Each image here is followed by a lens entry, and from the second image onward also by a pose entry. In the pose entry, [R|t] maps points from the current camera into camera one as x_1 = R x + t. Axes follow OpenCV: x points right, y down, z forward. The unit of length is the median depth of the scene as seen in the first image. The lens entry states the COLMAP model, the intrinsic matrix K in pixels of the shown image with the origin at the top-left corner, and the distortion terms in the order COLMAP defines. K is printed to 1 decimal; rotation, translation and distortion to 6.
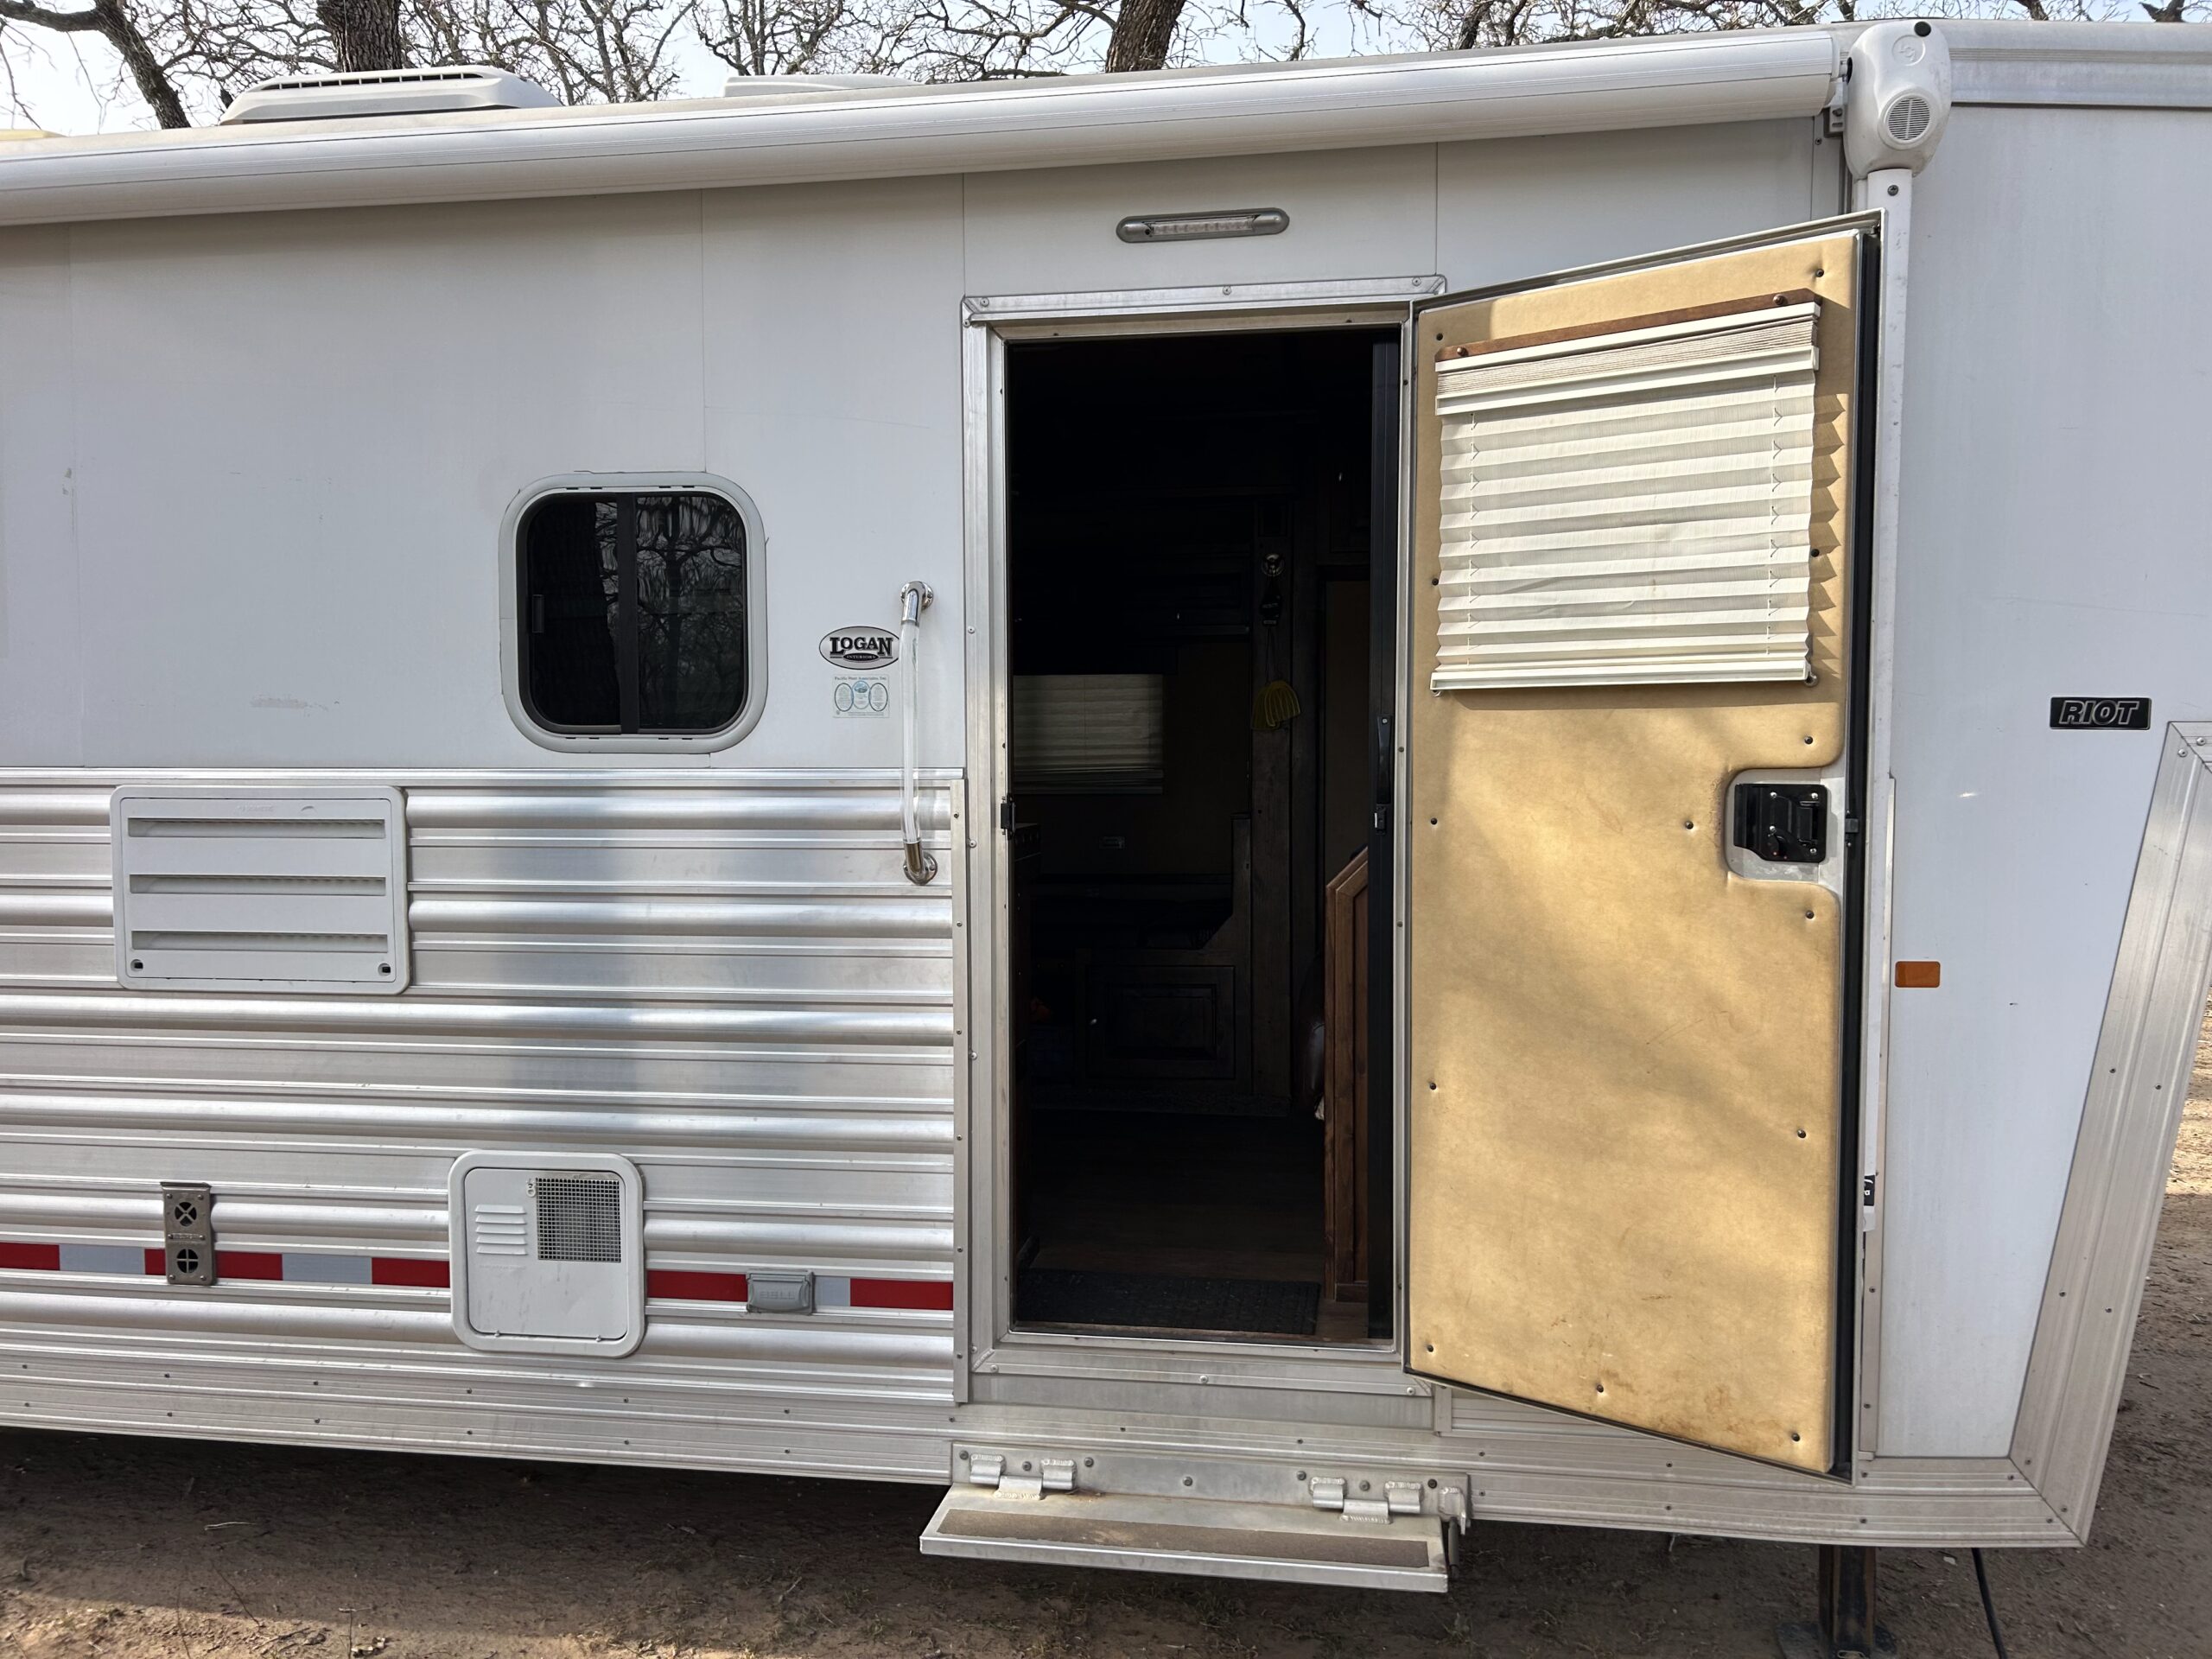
lens RADIAL K [[1675.2, 0, 1106.0], [0, 1675.2, 829.5], [0, 0, 1]] dist [0.018524, -0.000571]
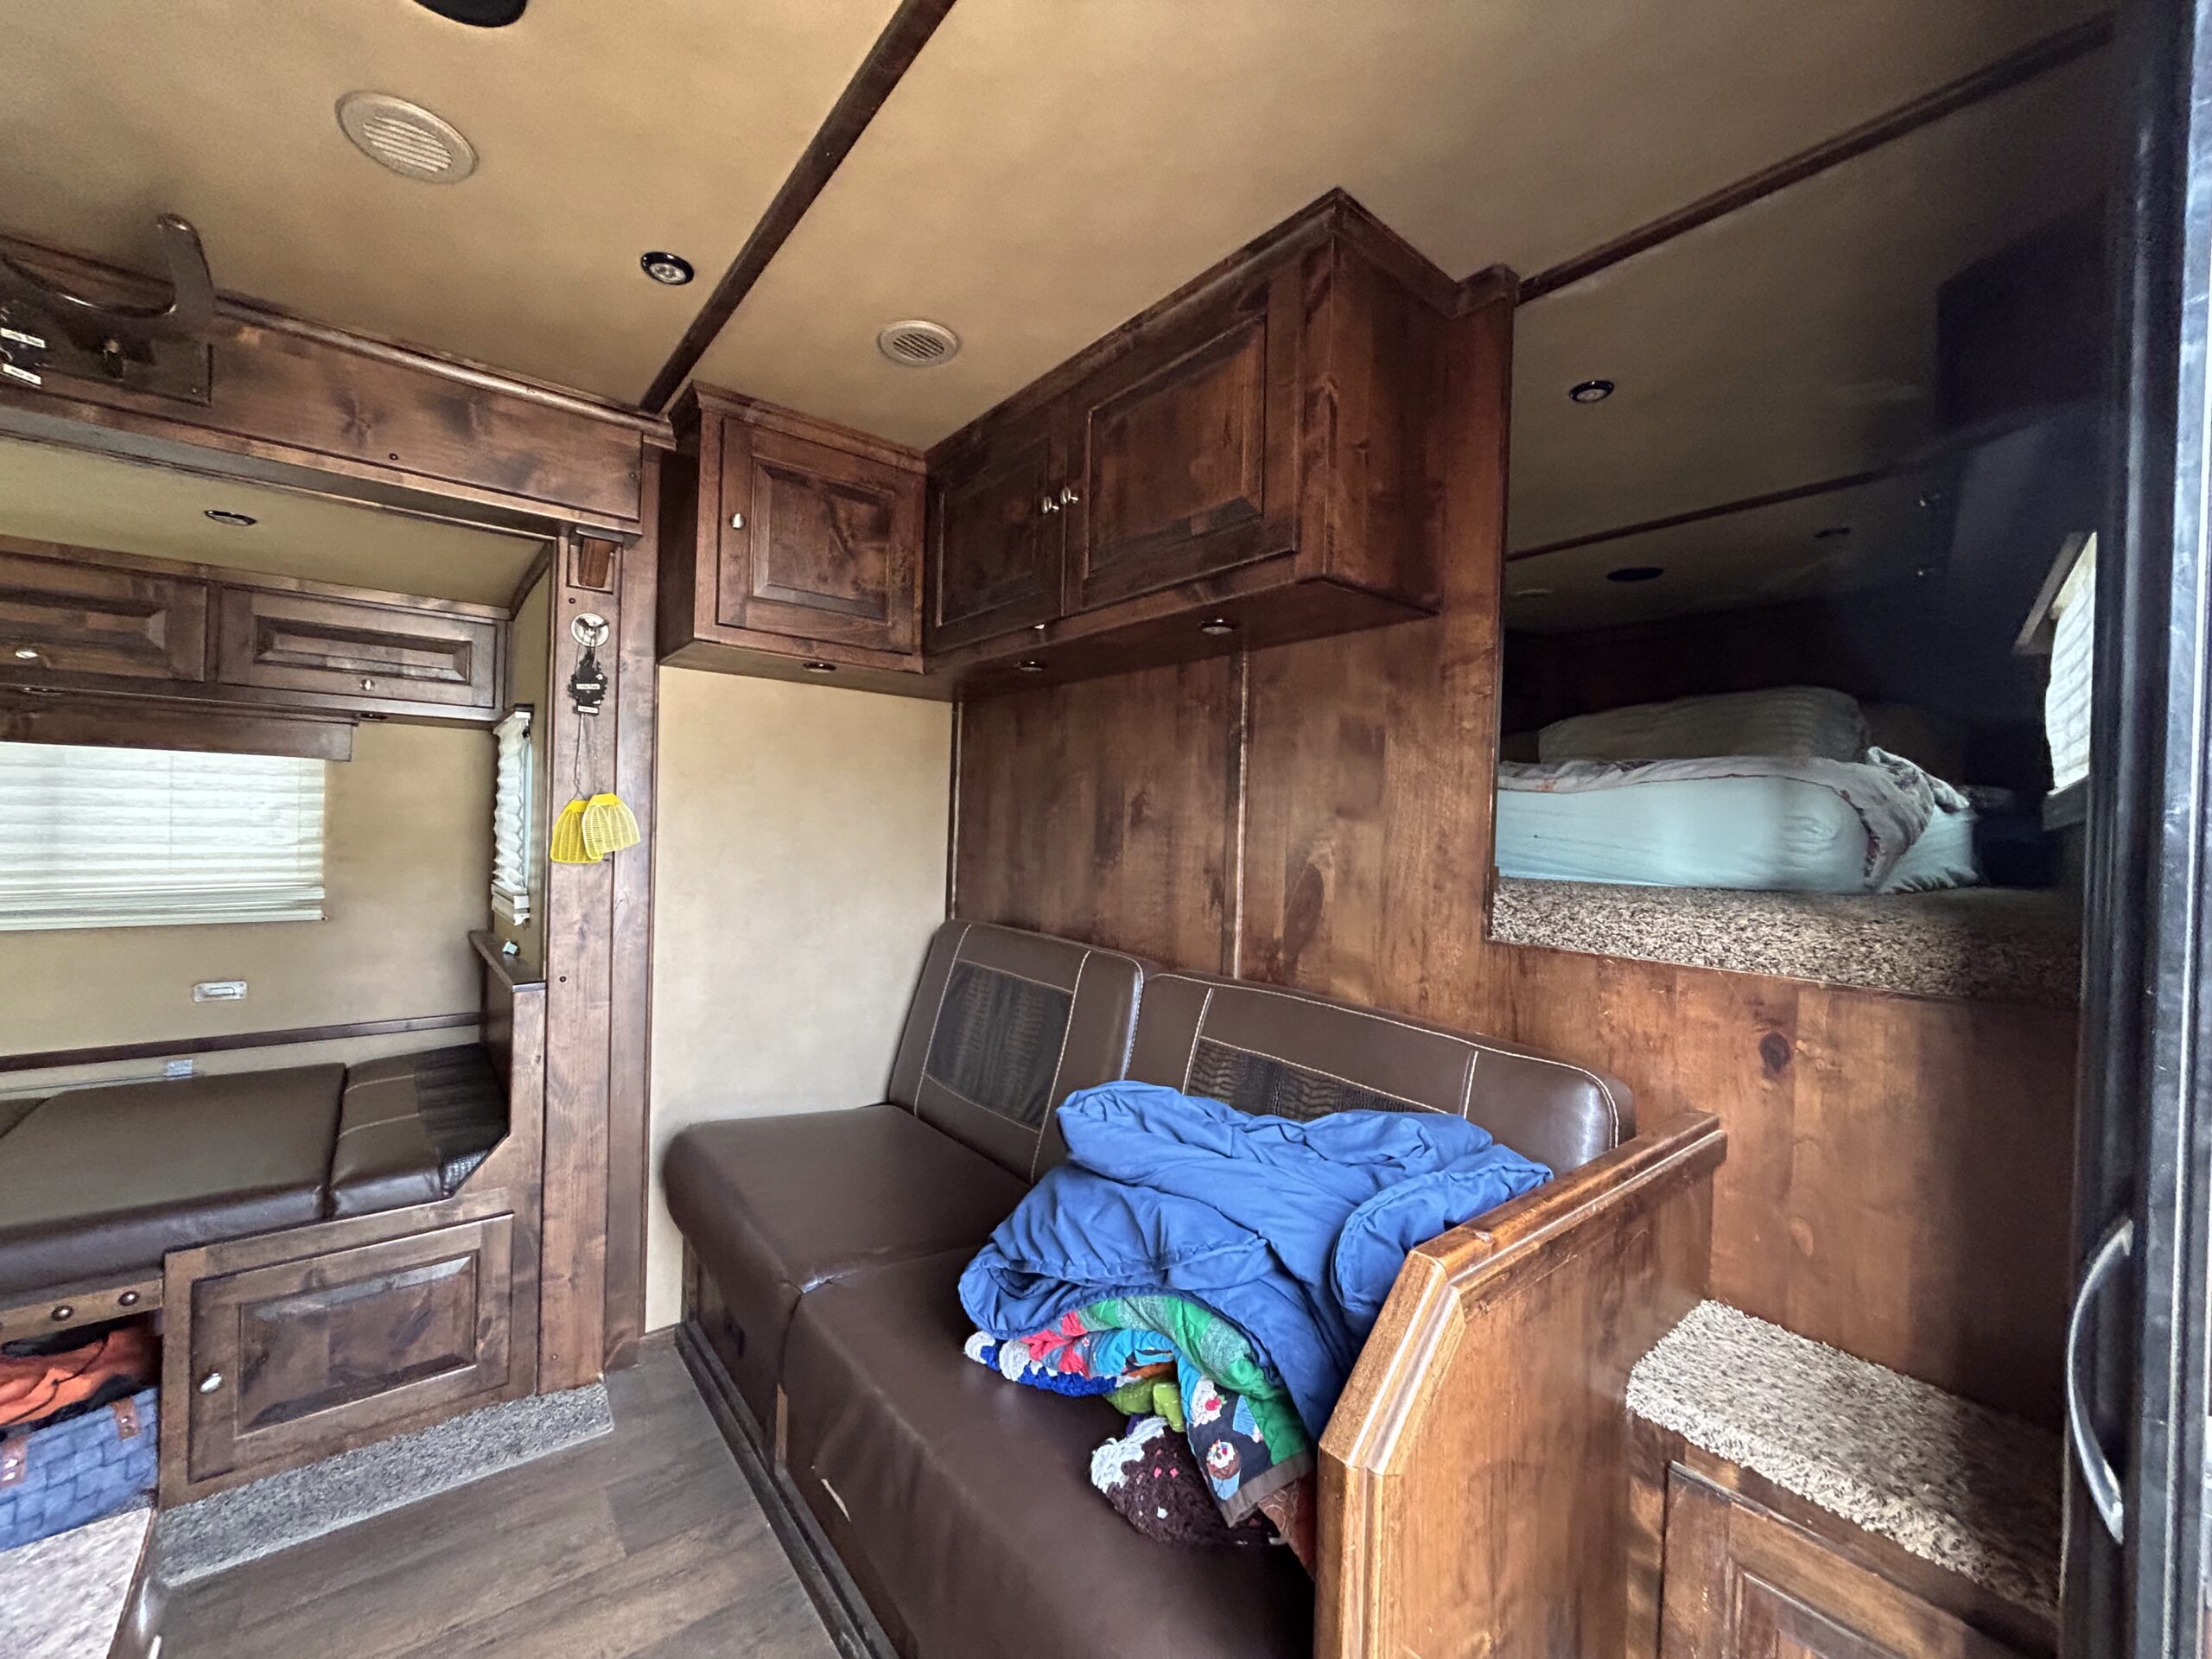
lens RADIAL K [[896.5, 0, 1107.3], [0, 896.5, 826.0], [0, 0, 1]] dist [0.001388, 0.000804]
pose [[0.675557, 0.021167, 0.737004, -0.030894], [0.000252, 0.999581, -0.028940, -0.062661], [-0.737308, 0.019736, 0.675269, 0.577795]]
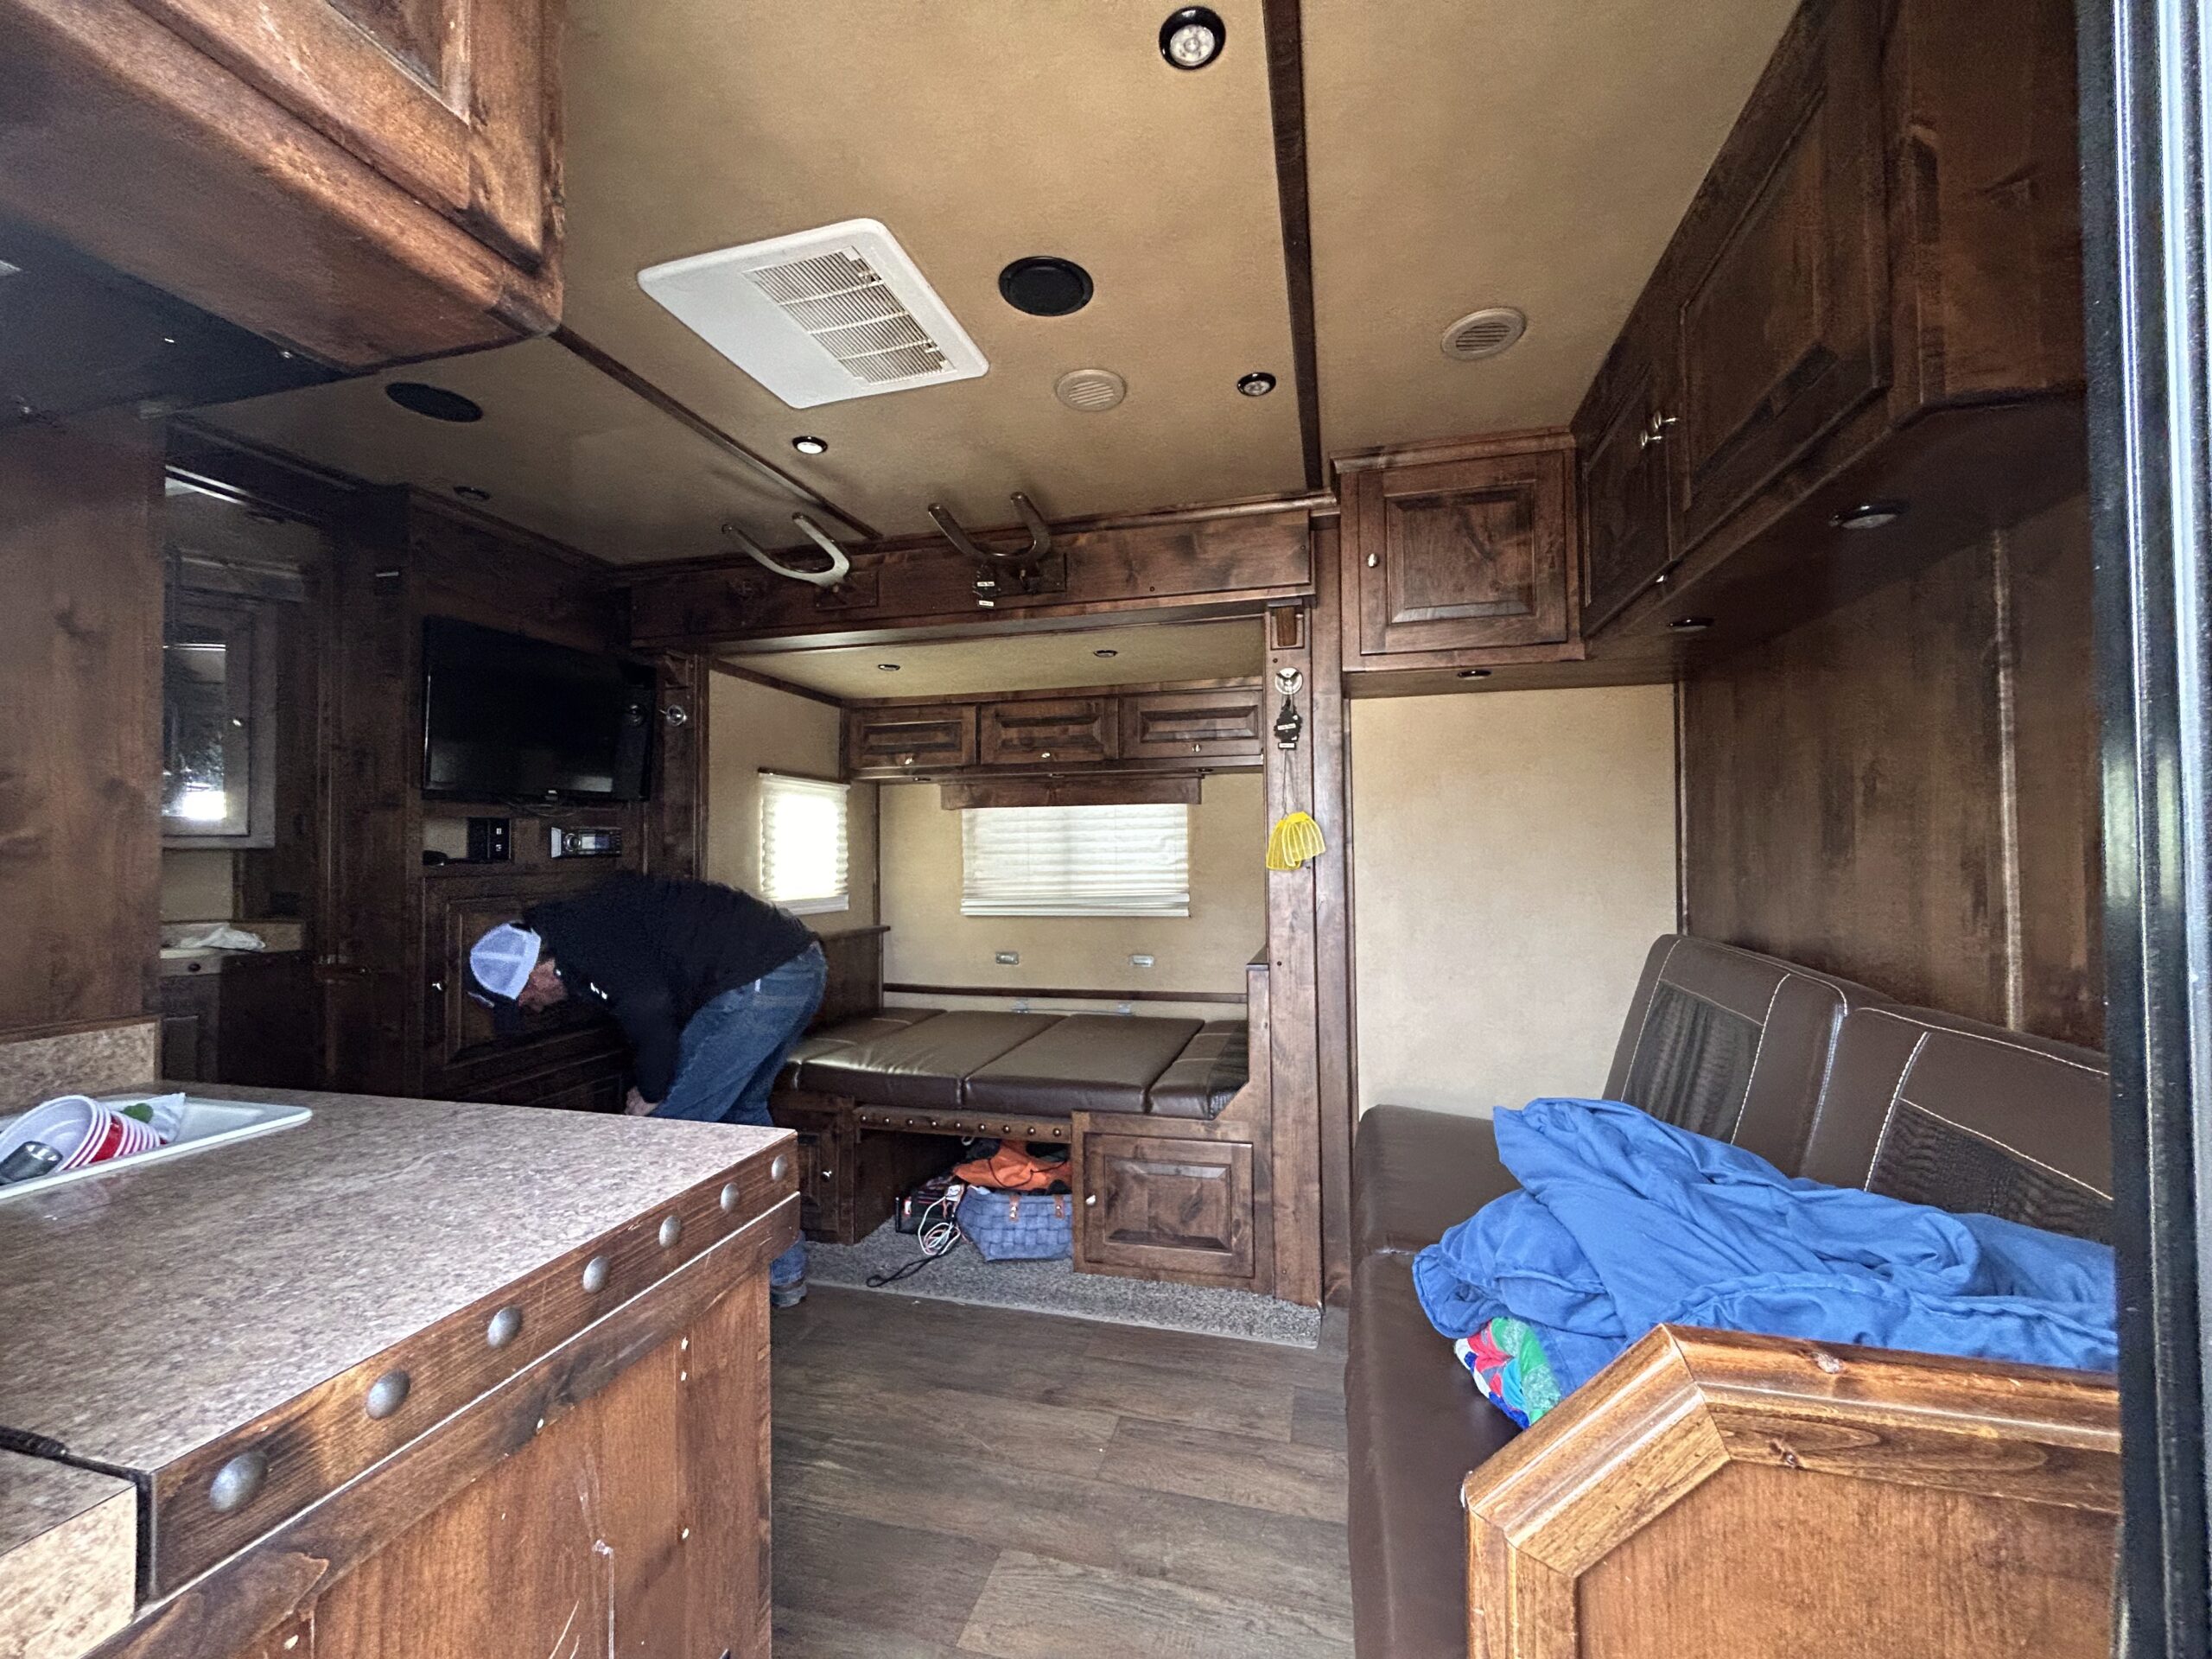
lens RADIAL K [[896.5, 0, 1107.3], [0, 896.5, 826.0], [0, 0, 1]] dist [0.001388, 0.000804]
pose [[0.994182, -0.013068, -0.106922, 0.053863], [0.006230, 0.997928, -0.064037, -0.051787], [0.107537, 0.062998, 0.992203, 0.524917]]
